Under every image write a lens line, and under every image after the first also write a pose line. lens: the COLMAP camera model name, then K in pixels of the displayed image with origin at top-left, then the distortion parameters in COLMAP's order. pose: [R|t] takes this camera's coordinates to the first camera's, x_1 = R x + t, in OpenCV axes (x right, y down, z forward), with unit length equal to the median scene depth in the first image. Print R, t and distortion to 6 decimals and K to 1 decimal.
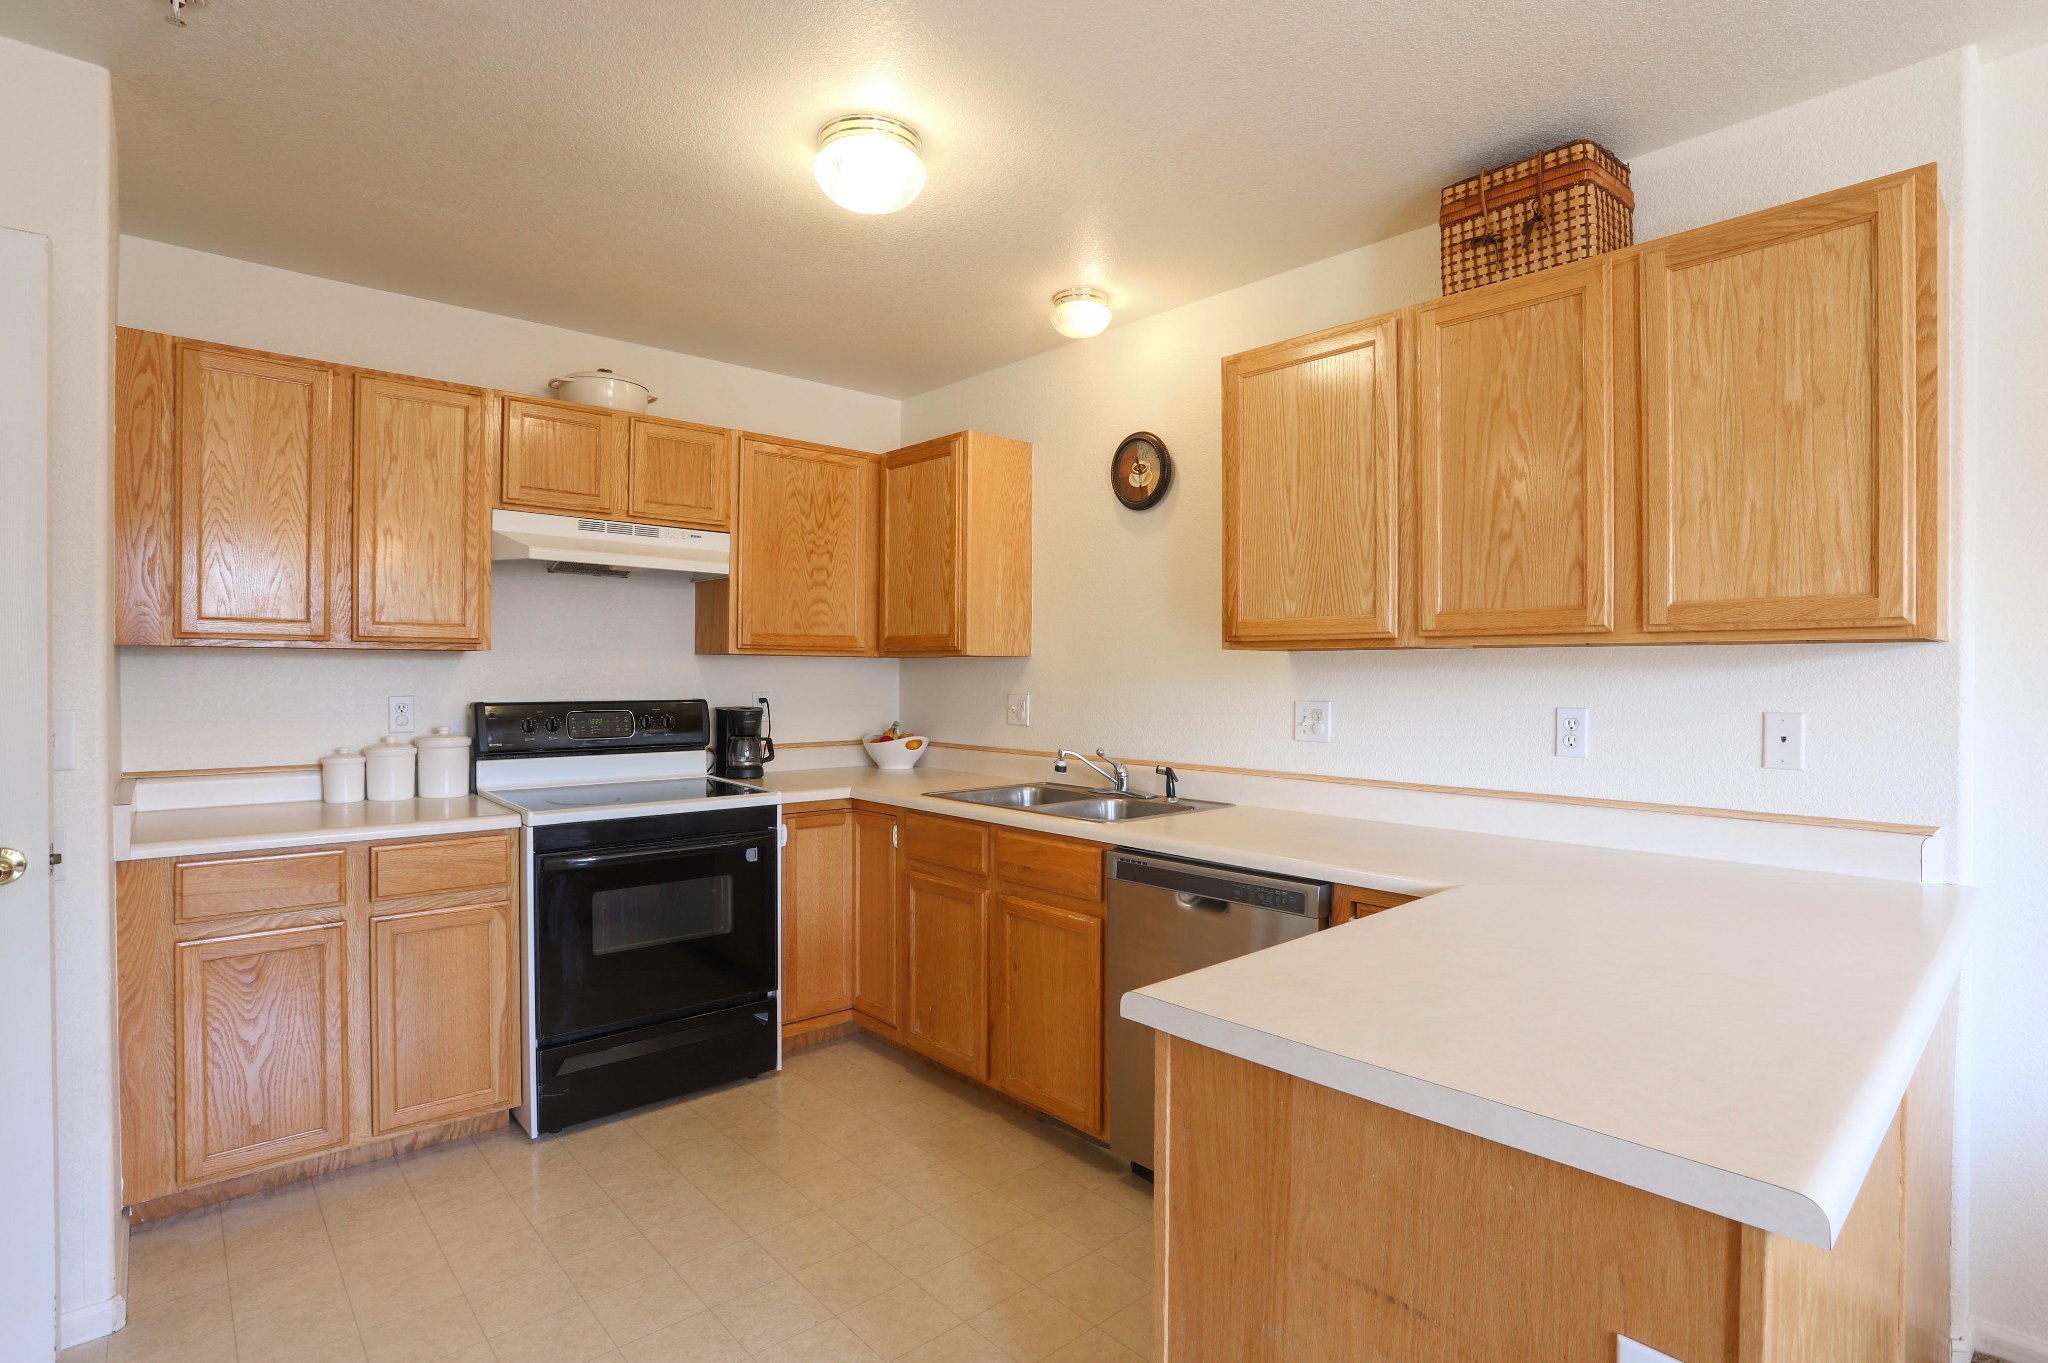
lens RADIAL K [[984.5, 0, 1024.0], [0, 984.5, 681.5], [0, 0, 1]] dist [-0.073320, 0.033087]
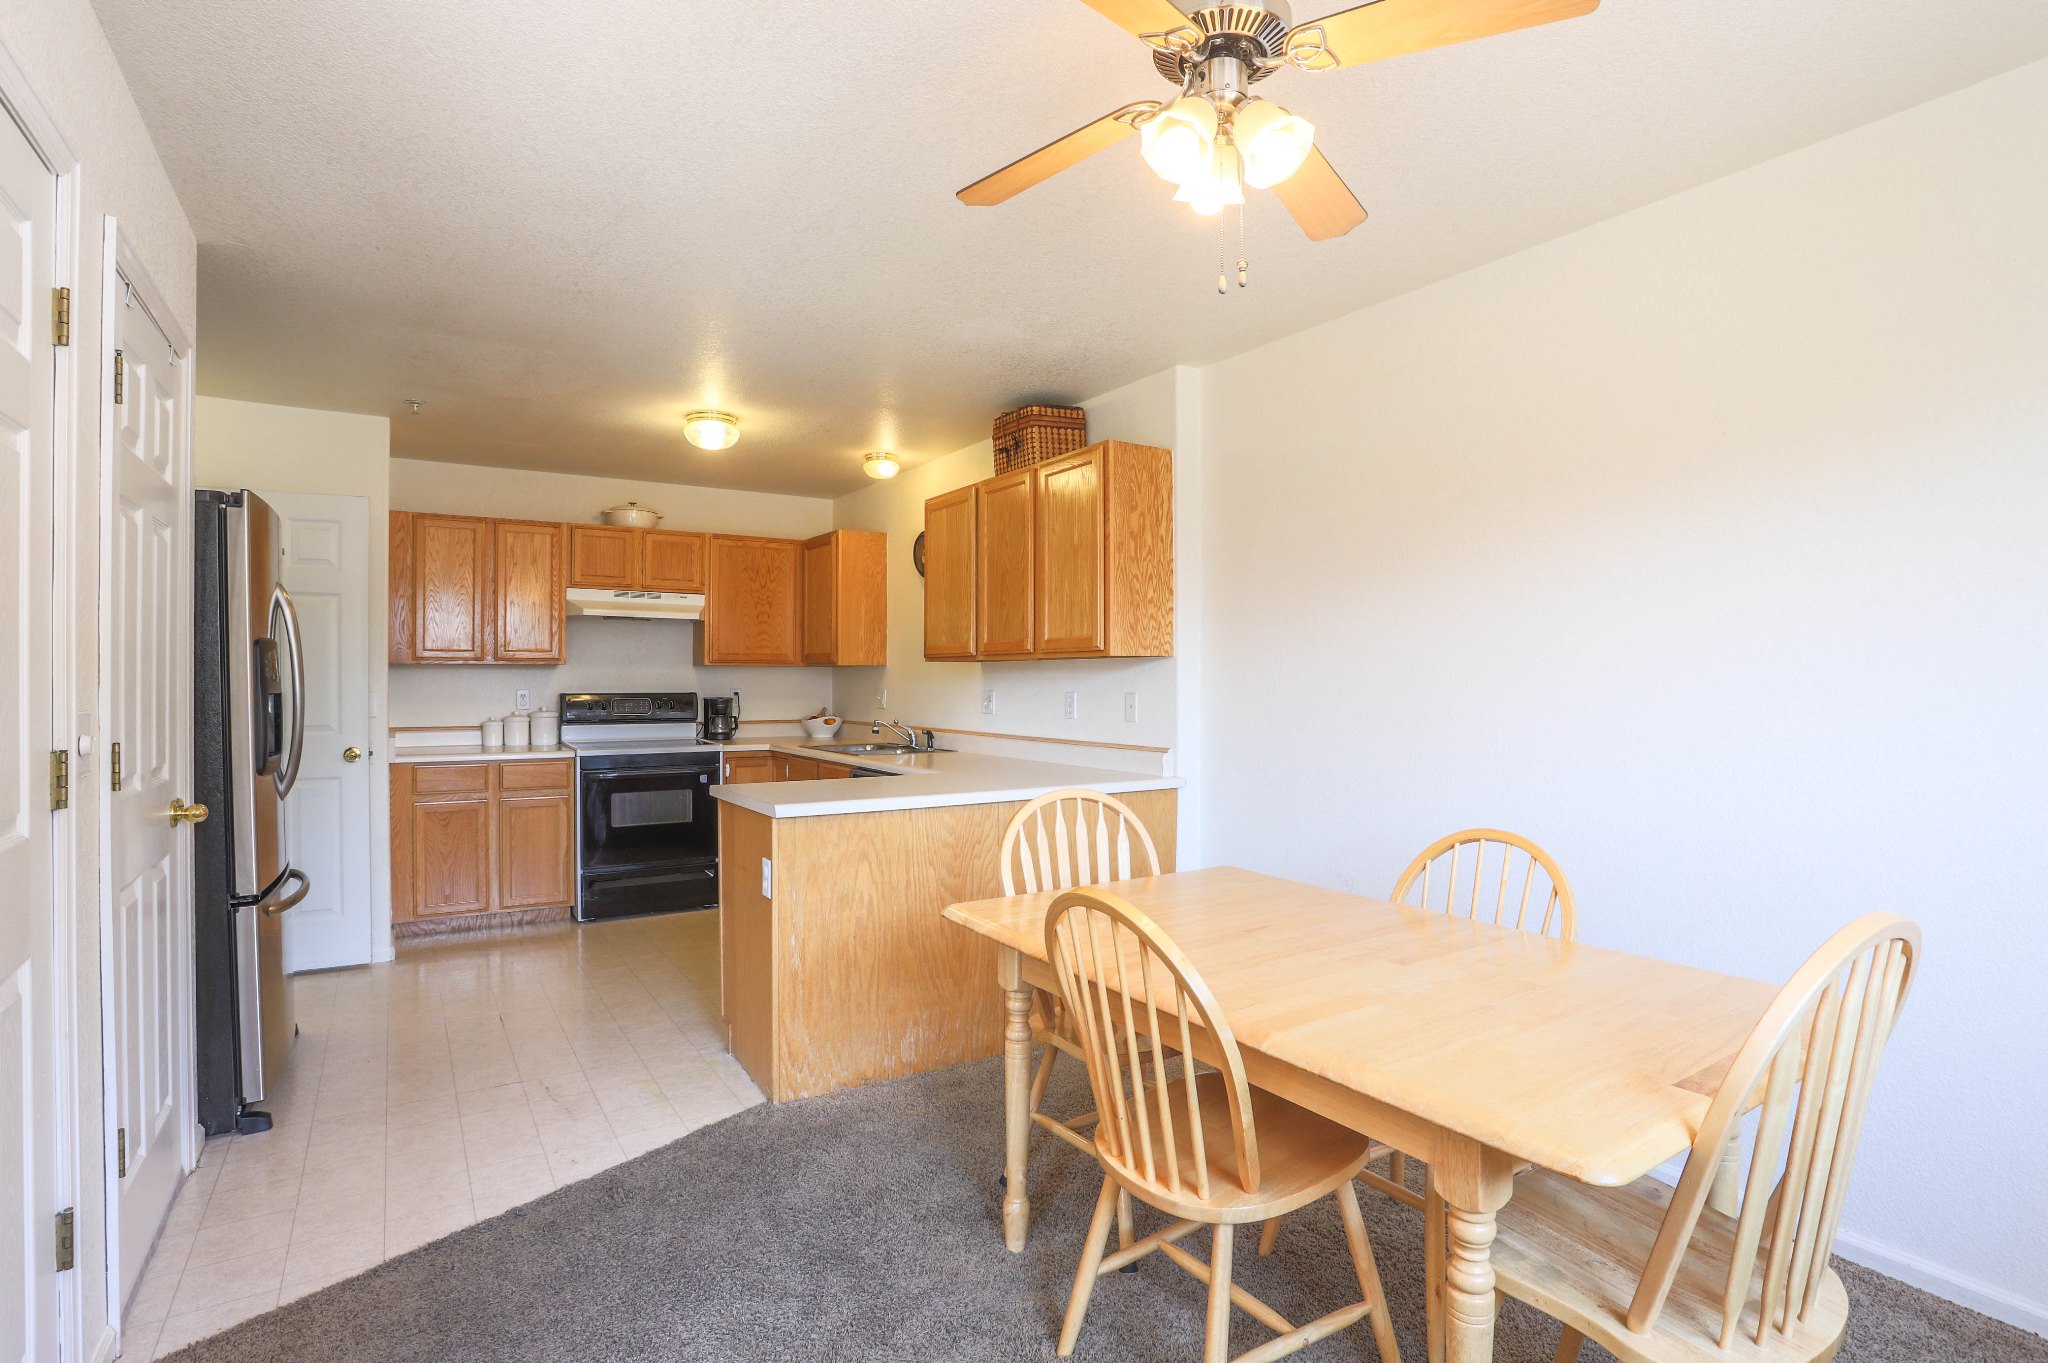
lens RADIAL K [[984.5, 0, 1024.0], [0, 984.5, 681.5], [0, 0, 1]] dist [-0.073320, 0.033087]
pose [[0.987216, -0.004134, -0.159332, 0.618152], [0.003053, 0.999971, -0.007027, 0.016014], [0.159356, 0.006451, 0.987200, -0.702837]]
